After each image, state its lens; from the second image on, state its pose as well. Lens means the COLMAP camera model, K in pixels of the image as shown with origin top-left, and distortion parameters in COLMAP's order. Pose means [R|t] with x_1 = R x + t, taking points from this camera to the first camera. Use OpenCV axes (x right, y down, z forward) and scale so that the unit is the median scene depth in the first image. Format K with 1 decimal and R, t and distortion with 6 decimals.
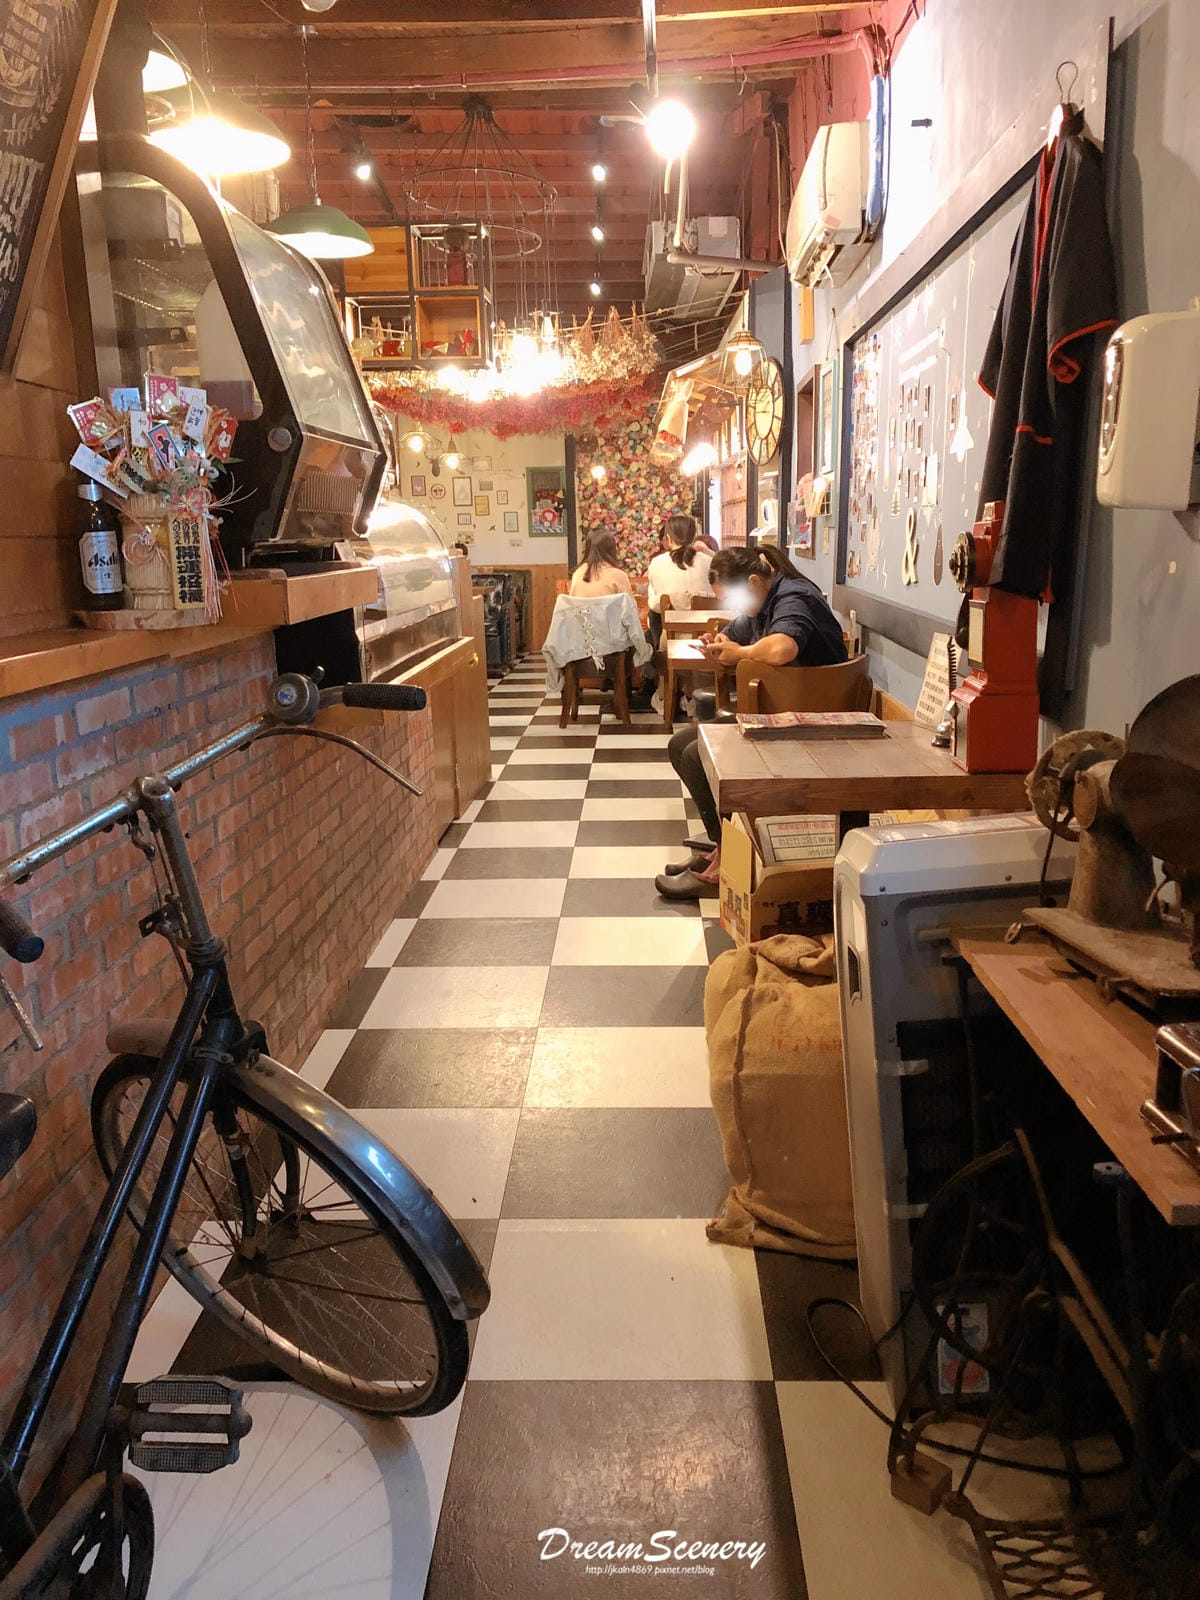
lens RADIAL K [[1291.1, 0, 603.6], [0, 1291.1, 807.1], [0, 0, 1]] dist [0.006842, 0.000467]
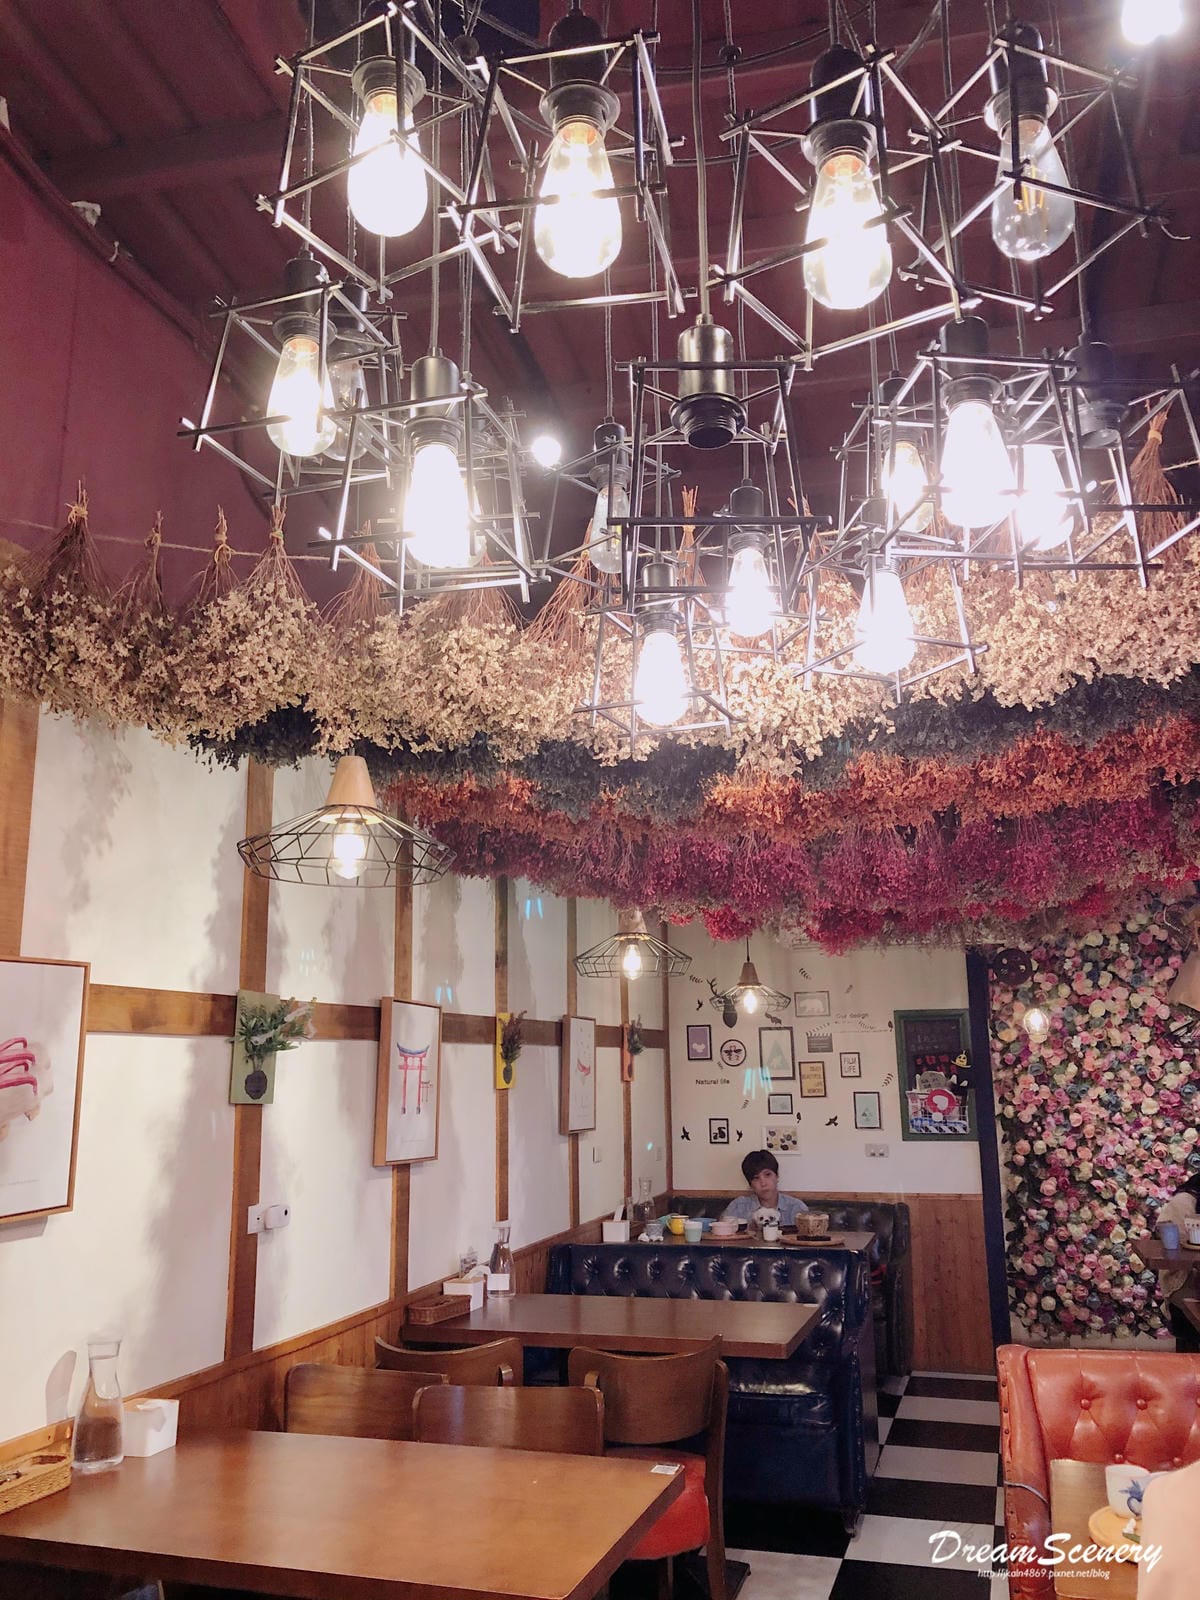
lens RADIAL K [[1291.1, 0, 598.3], [0, 1291.1, 803.6], [0, 0, 1]] dist [0.006842, 0.000467]
pose [[0.959583, -0.045949, -0.277648, -0.033914], [-0.069708, 0.917029, -0.392680, -0.167262], [0.272655, 0.396164, 0.876763, 0.630354]]
